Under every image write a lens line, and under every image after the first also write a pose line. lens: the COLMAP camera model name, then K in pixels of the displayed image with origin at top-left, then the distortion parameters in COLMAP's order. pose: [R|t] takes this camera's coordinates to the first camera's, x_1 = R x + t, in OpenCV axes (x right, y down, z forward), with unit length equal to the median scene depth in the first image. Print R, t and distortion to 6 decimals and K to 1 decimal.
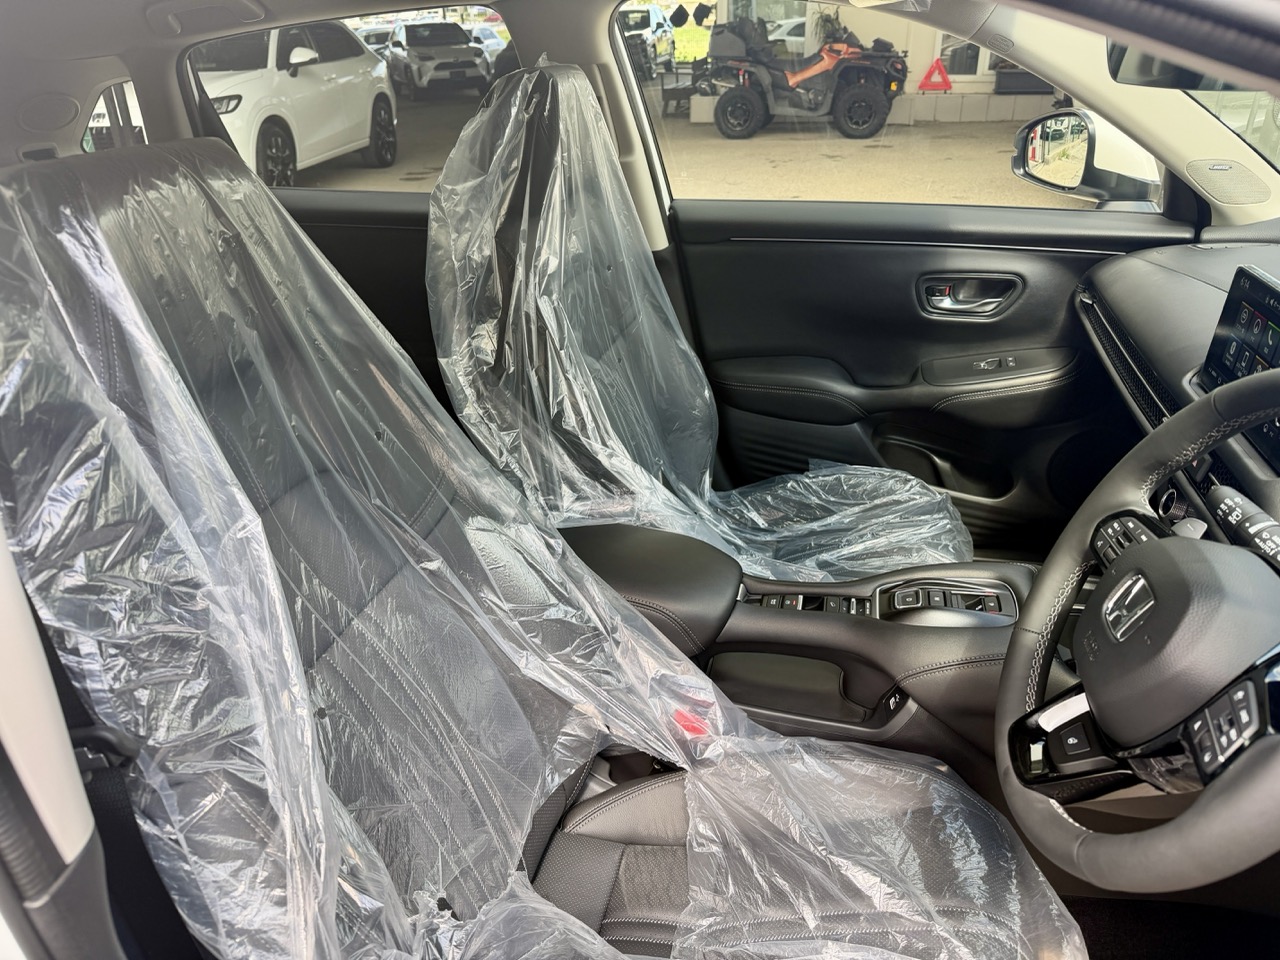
lens RADIAL K [[910.2, 0, 640.0], [0, 910.2, 480.0], [0, 0, 1]] dist [-0.028823, 0.000573]
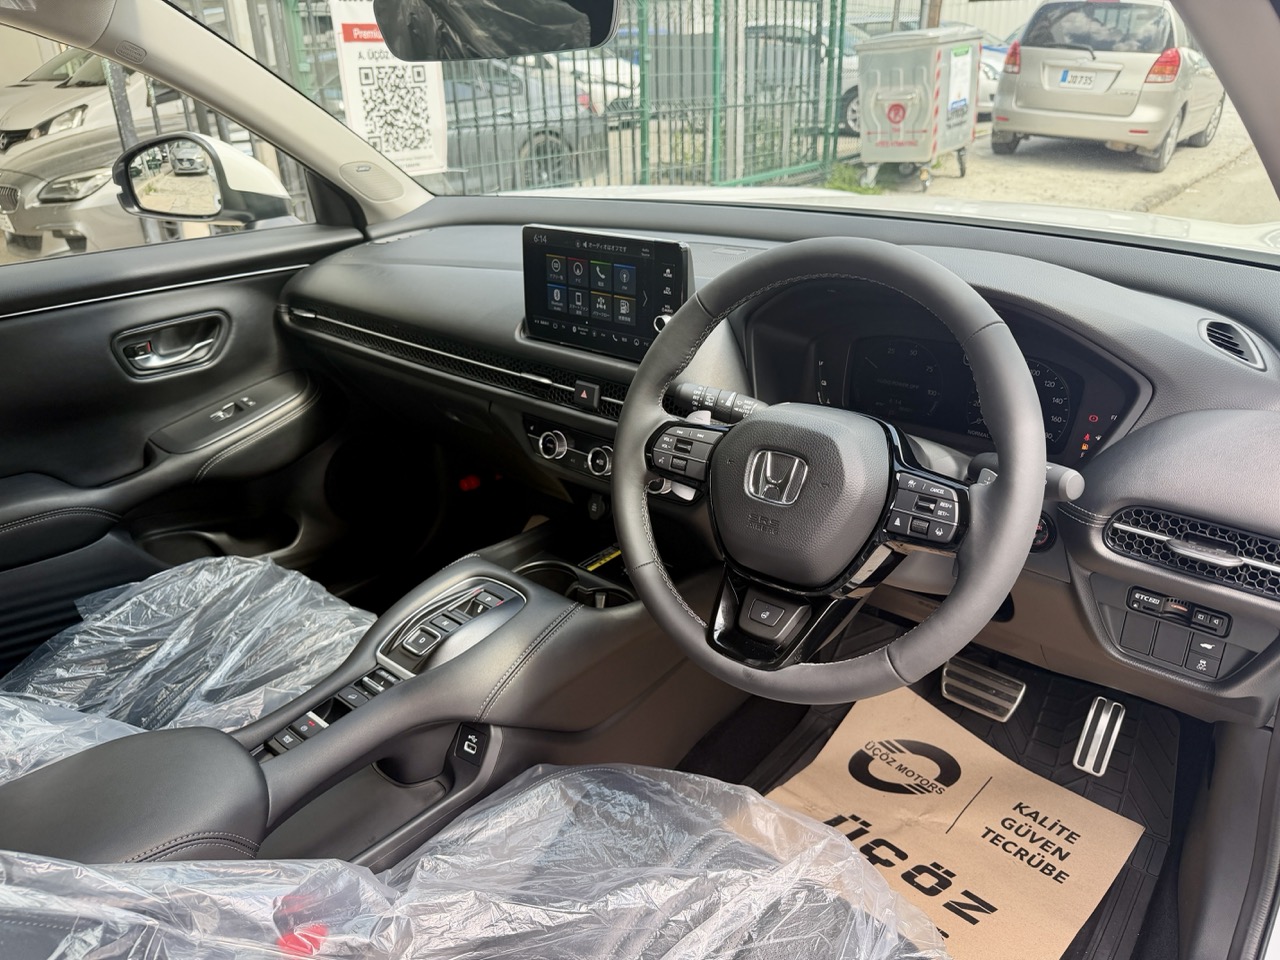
lens RADIAL K [[910.2, 0, 640.0], [0, 910.2, 480.0], [0, 0, 1]] dist [-0.028823, 0.000573]
pose [[0.439612, -0.349336, 0.827469, -0.203457], [0.407275, 0.898641, 0.163009, -0.047714], [-0.800543, 0.265347, 0.537329, 0.214360]]
